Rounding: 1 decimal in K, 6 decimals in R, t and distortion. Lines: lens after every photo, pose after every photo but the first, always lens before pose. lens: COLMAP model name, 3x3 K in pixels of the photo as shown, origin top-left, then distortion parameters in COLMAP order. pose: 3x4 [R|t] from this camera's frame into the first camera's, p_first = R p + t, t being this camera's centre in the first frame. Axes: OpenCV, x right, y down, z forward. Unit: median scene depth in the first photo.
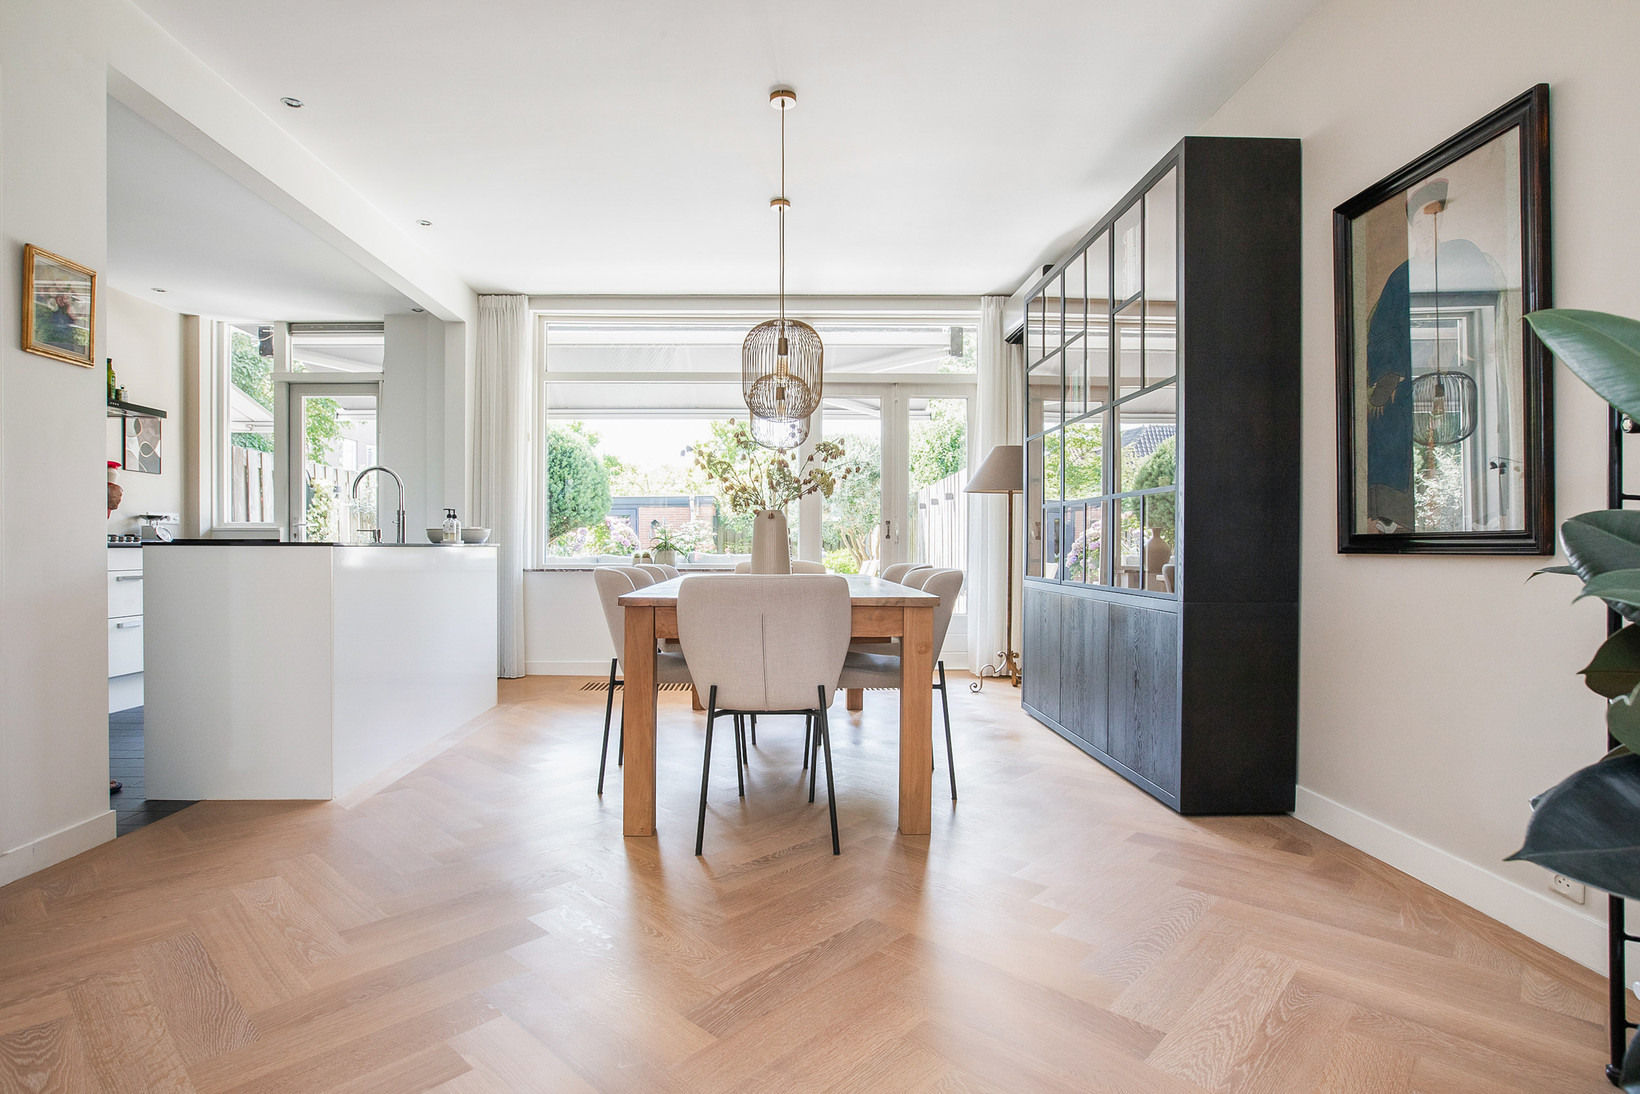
lens RADIAL K [[840.2, 0, 784.0], [0, 840.2, 545.3], [0, 0, 1]] dist [-0.029261, 0.013067]
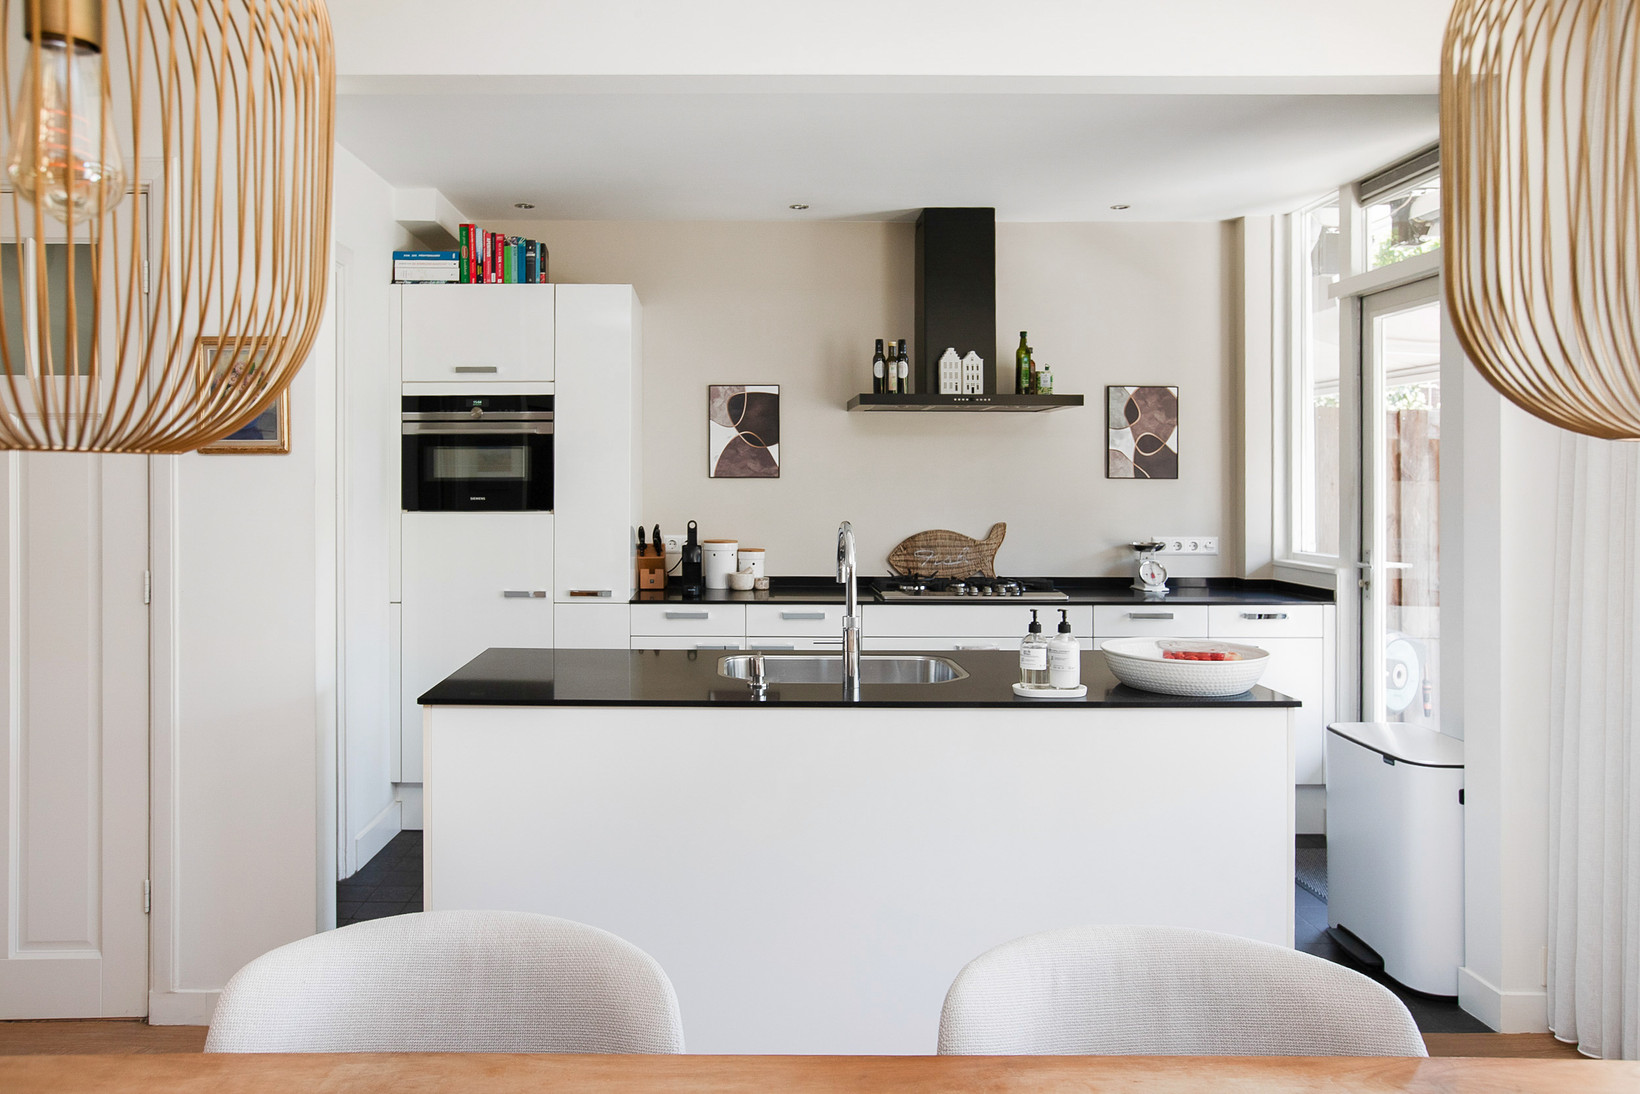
lens RADIAL K [[1099.7, 0, 721.3], [0, 1099.7, 471.3], [0, 0, 1]] dist [-0.021693, 0.000824]
pose [[-0.015831, -0.008373, -0.999840, 0.115132], [-0.002497, 0.999962, -0.008334, -0.082603], [0.999872, 0.002365, -0.015852, 0.648264]]
